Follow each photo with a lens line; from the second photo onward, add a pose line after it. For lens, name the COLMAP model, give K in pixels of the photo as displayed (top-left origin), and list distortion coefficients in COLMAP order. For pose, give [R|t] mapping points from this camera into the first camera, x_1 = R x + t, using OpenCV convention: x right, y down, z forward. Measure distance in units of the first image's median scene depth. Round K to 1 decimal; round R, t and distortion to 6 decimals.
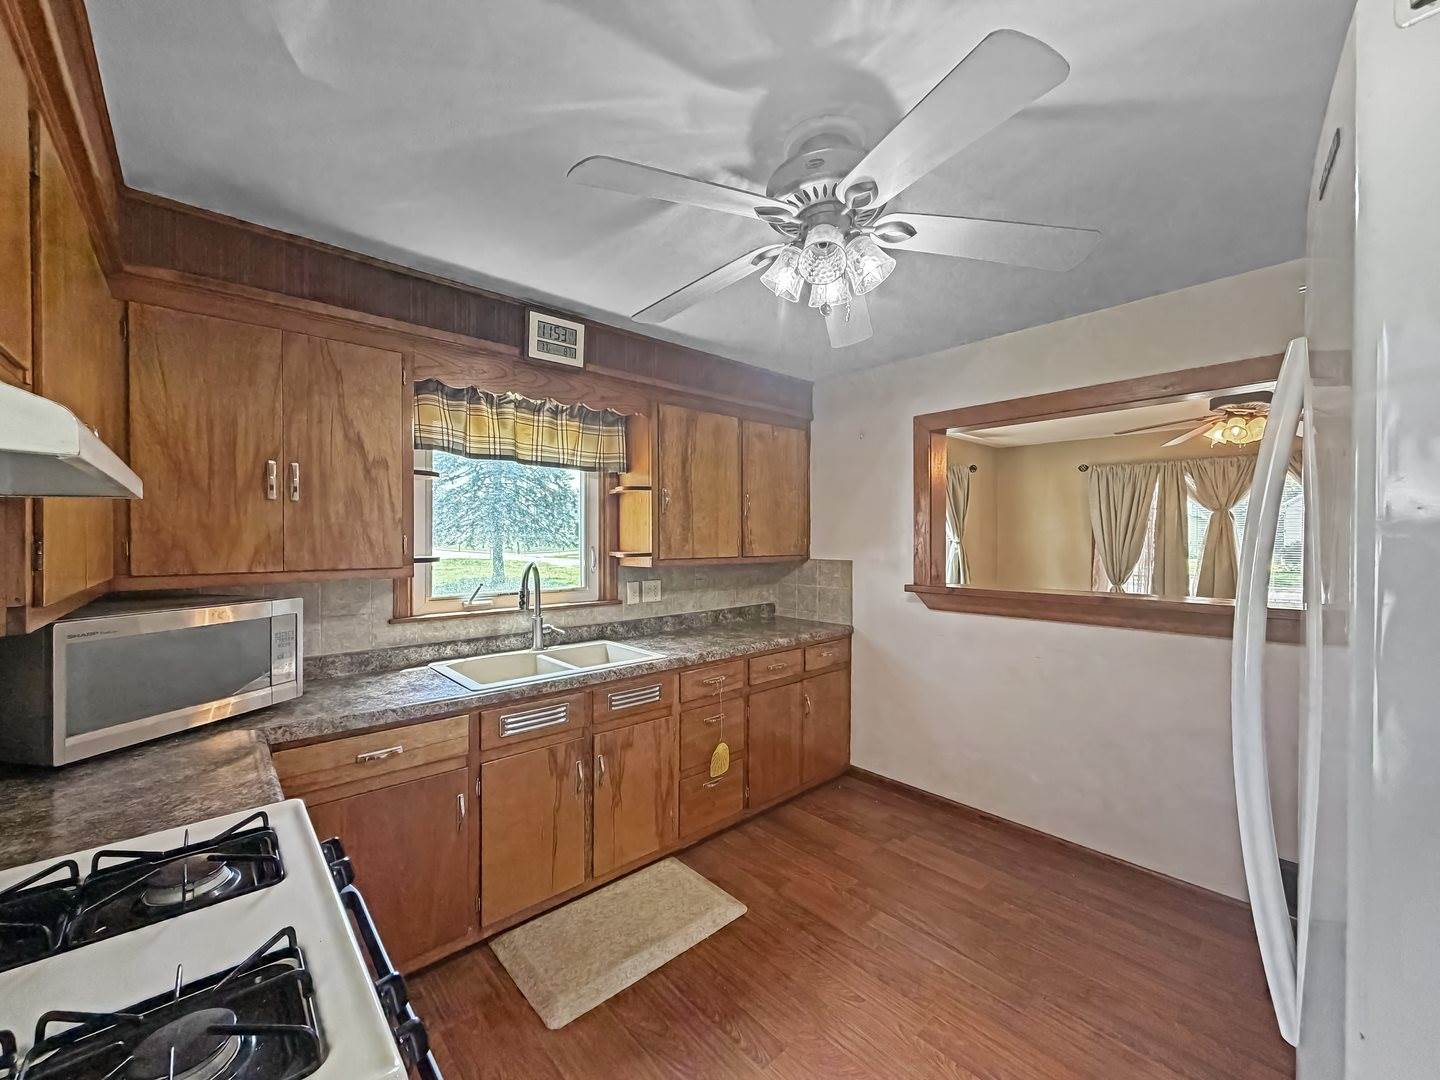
lens RADIAL K [[575.2, 0, 715.0], [0, 575.2, 542.3], [0, 0, 1]] dist [-0.001142, 0.000491]
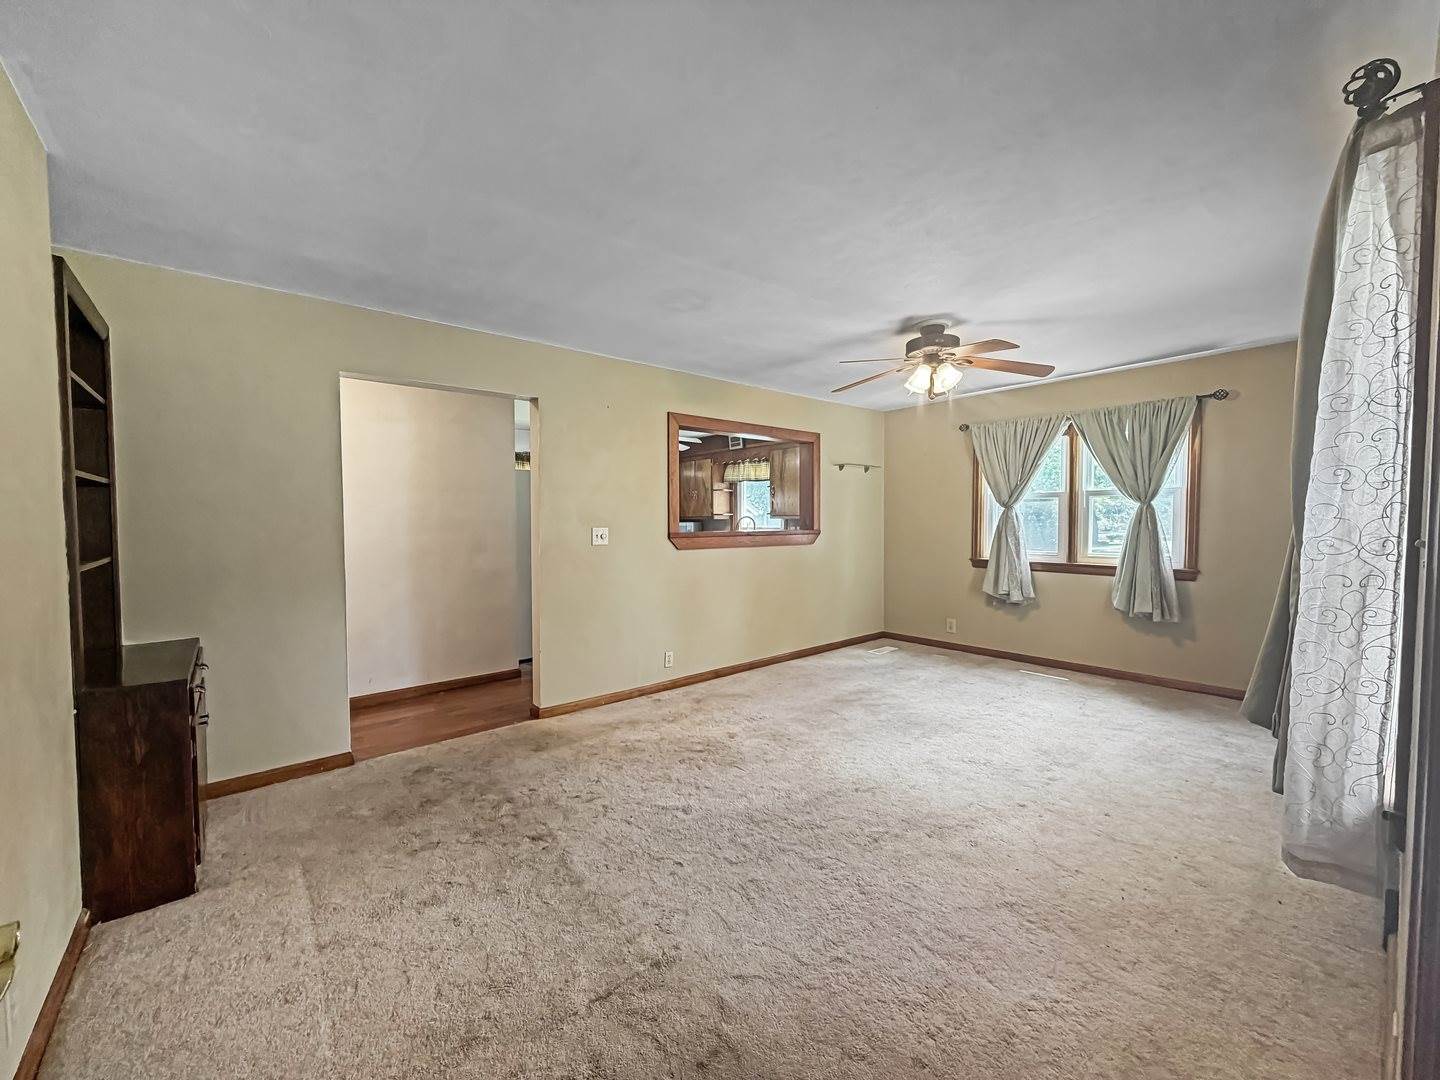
lens RADIAL K [[575.2, 0, 715.3], [0, 575.2, 541.6], [0, 0, 1]] dist [-0.001142, 0.000491]
pose [[-0.030415, 0.035020, -0.998924, 2.559587], [-0.002934, 0.999379, 0.035125, 0.061030], [0.999533, 0.003999, -0.030293, 0.919424]]
